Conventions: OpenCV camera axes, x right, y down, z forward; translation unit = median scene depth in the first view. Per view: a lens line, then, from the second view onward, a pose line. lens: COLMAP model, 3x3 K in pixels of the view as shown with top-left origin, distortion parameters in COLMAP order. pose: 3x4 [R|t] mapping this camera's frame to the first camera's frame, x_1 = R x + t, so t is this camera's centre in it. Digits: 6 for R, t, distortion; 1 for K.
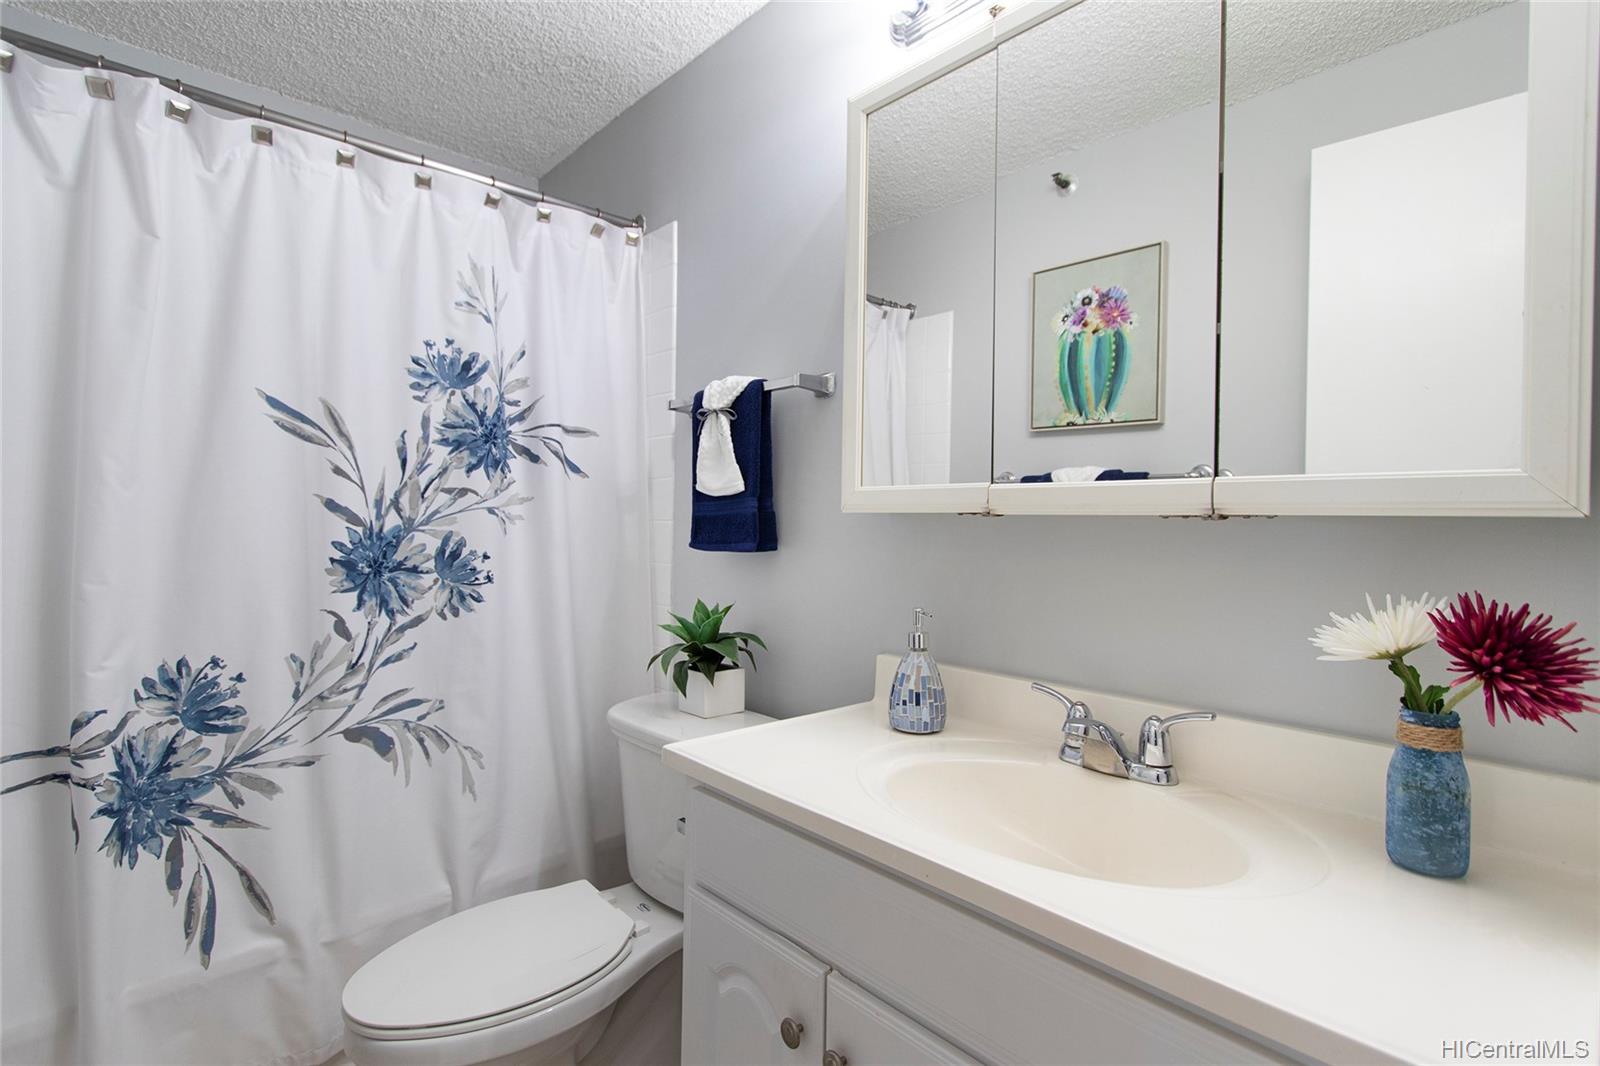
lens RADIAL K [[736.8, 0, 800.9], [0, 736.8, 530.8], [0, 0, 1]] dist [-0.001667, -0.001336]
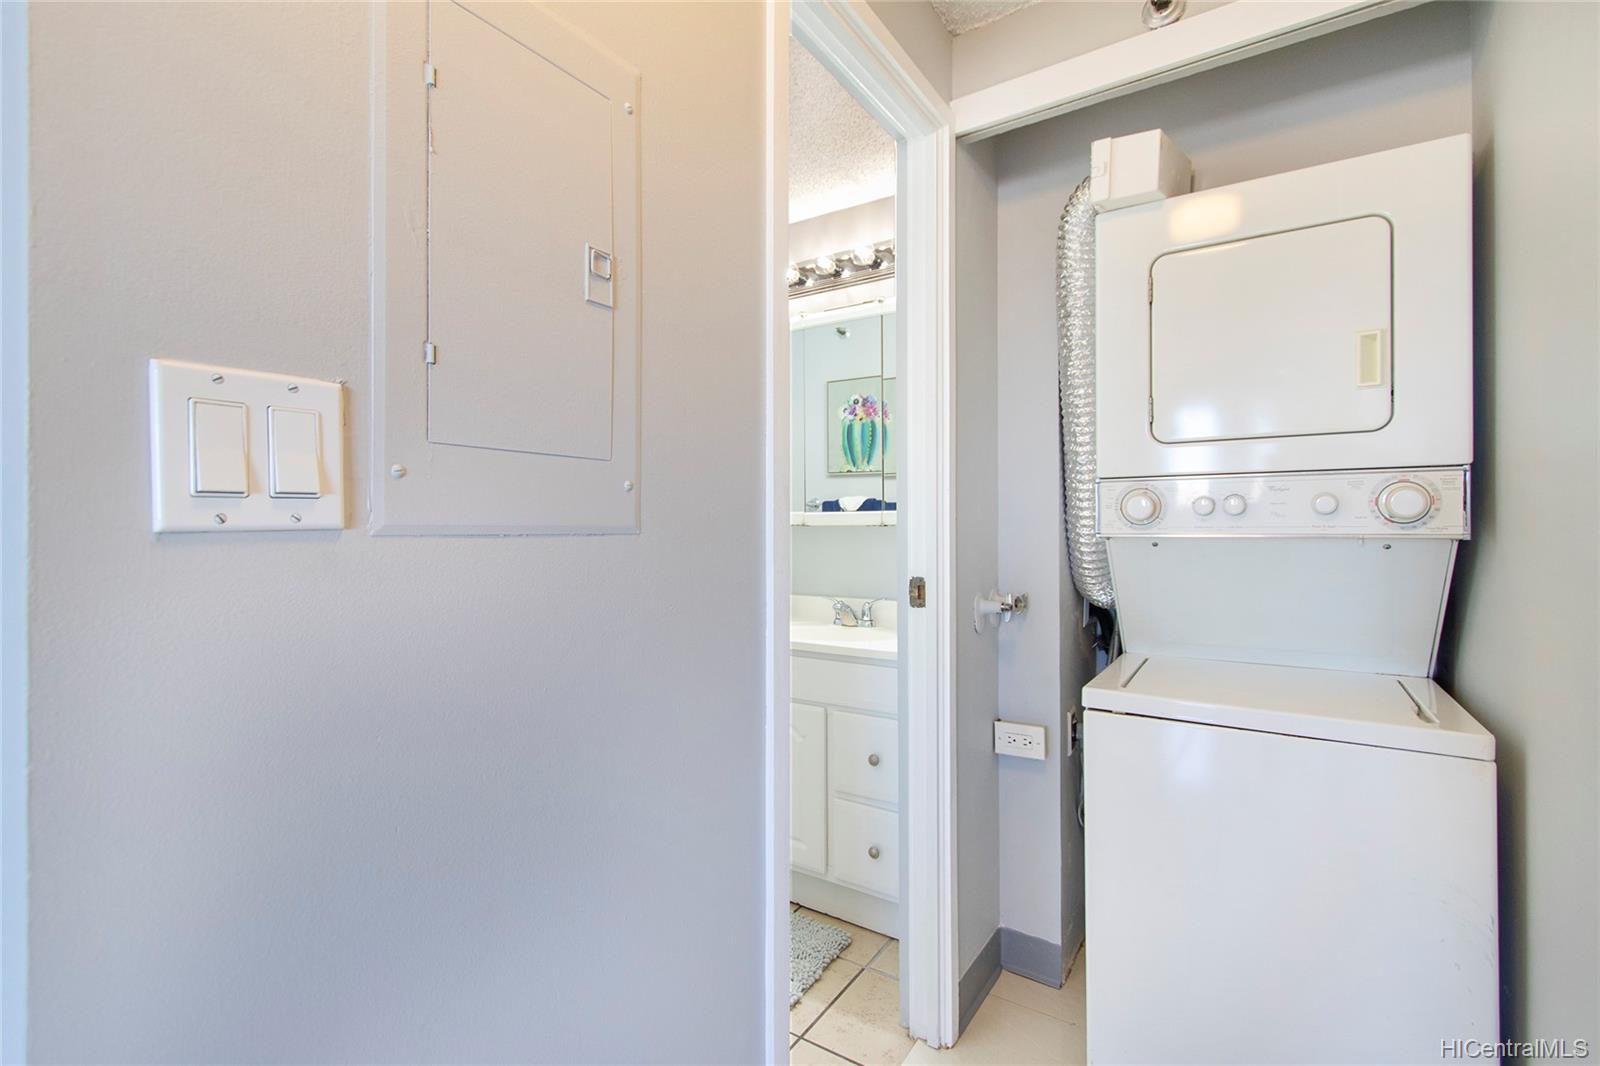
lens RADIAL K [[736.8, 0, 798.0], [0, 736.8, 532.0], [0, 0, 1]] dist [-0.001667, -0.001336]
pose [[0.971372, -0.017809, 0.236894, -0.168610], [0.019980, 0.999777, -0.006769, 0.007828], [-0.236721, 0.011308, 0.971512, -0.672801]]
